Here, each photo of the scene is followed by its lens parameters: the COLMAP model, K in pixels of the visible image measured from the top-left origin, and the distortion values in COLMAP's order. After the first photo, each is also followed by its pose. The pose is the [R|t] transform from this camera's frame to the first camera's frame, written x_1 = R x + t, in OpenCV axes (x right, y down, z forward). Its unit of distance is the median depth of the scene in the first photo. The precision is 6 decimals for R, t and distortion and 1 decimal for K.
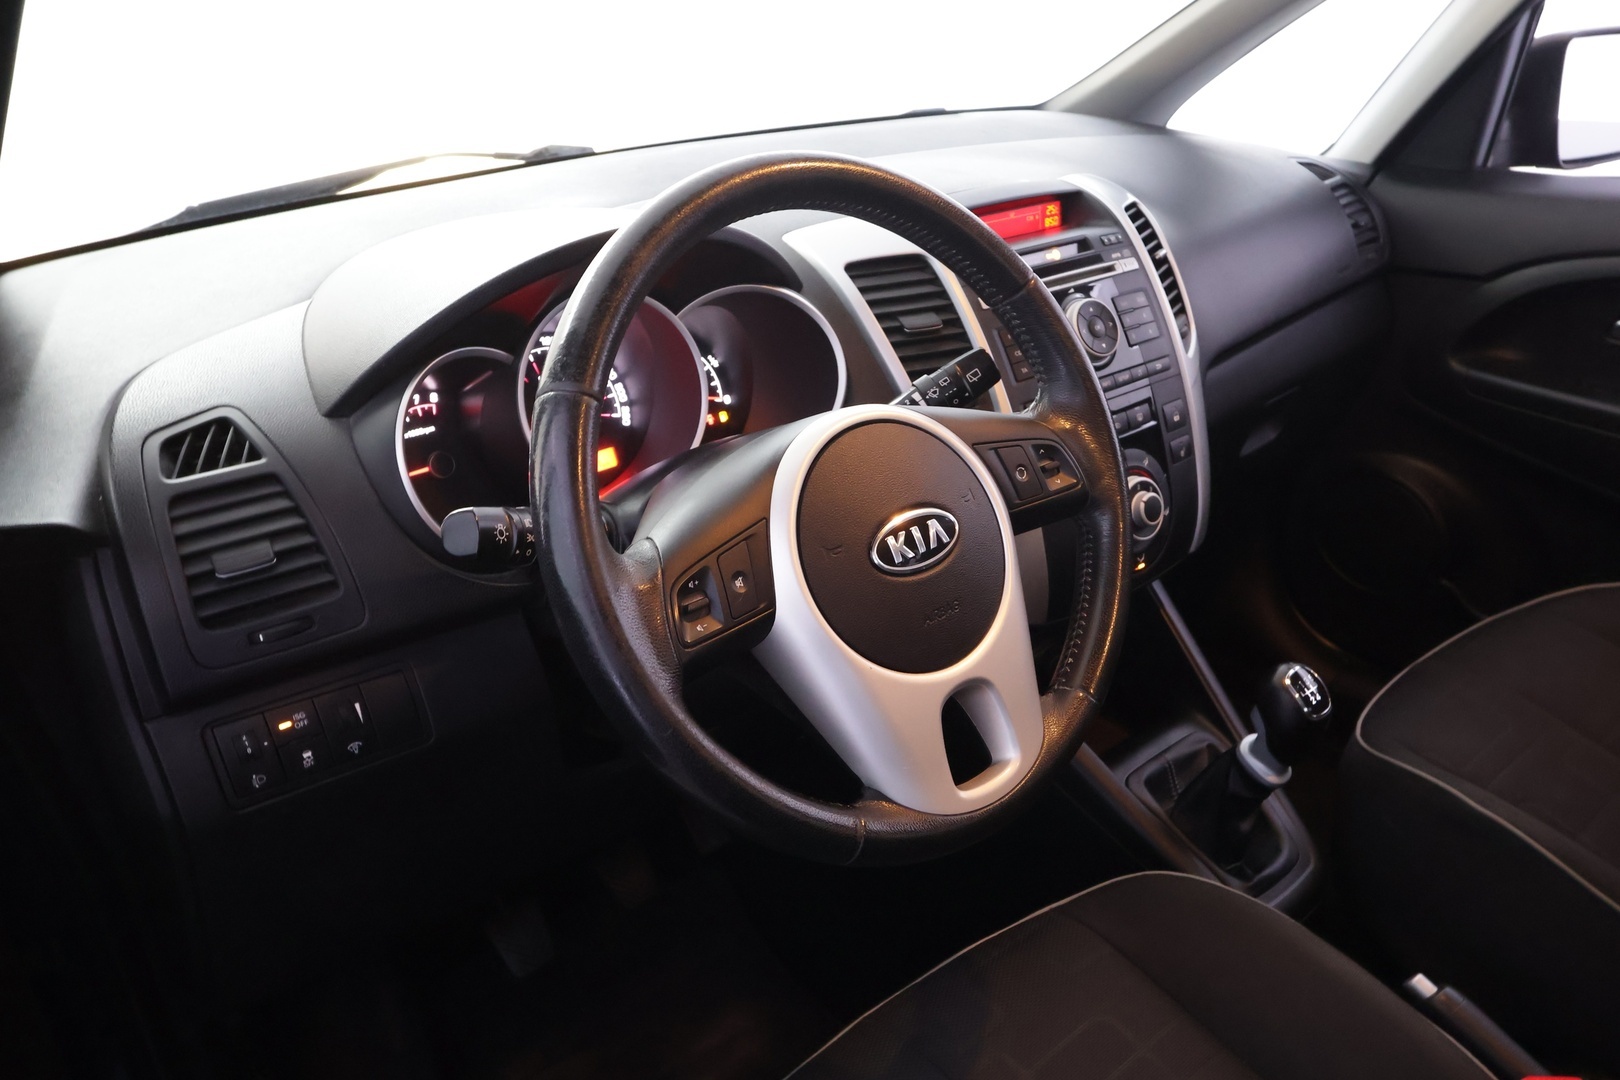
lens RADIAL K [[1231.2, 0, 813.2], [0, 1231.2, 530.5], [0, 0, 1]] dist [0.002061, 0.001823]
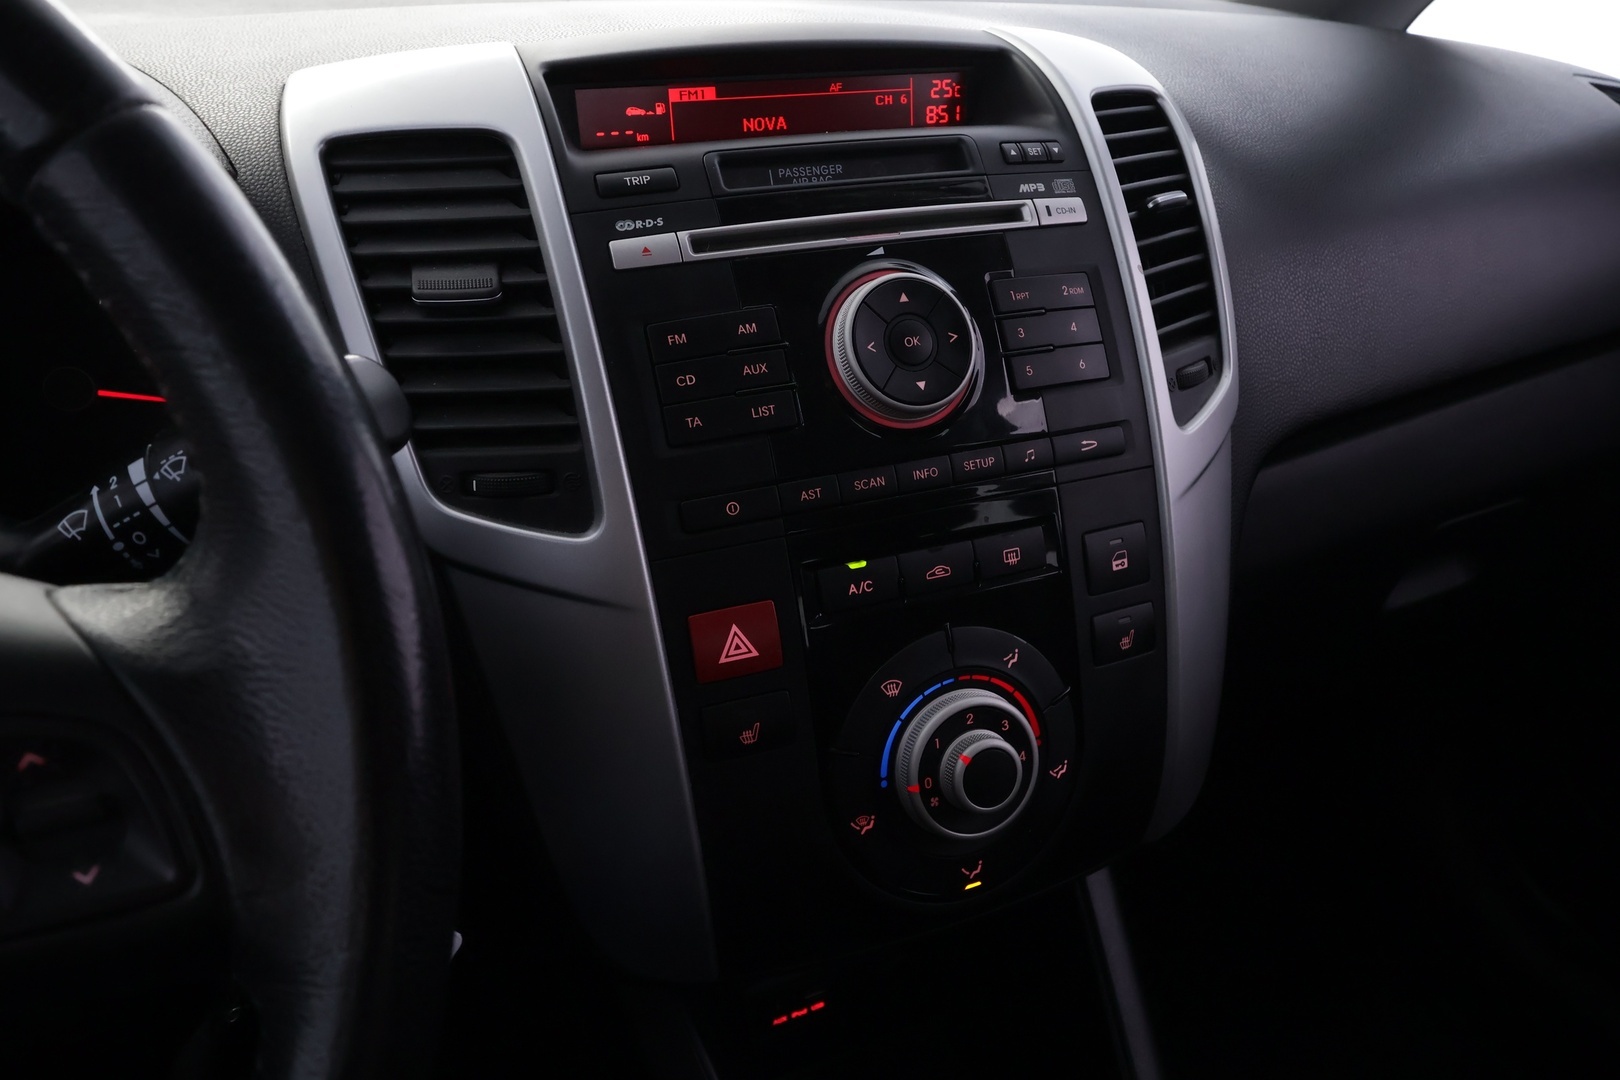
lens RADIAL K [[1231.2, 0, 806.1], [0, 1231.2, 552.1], [0, 0, 1]] dist [0.002061, 0.001823]
pose [[0.966958, 0.142175, -0.211610, 0.280241], [-0.135580, 0.989724, 0.045433, -0.101253], [0.215895, -0.015242, 0.976298, 0.542345]]
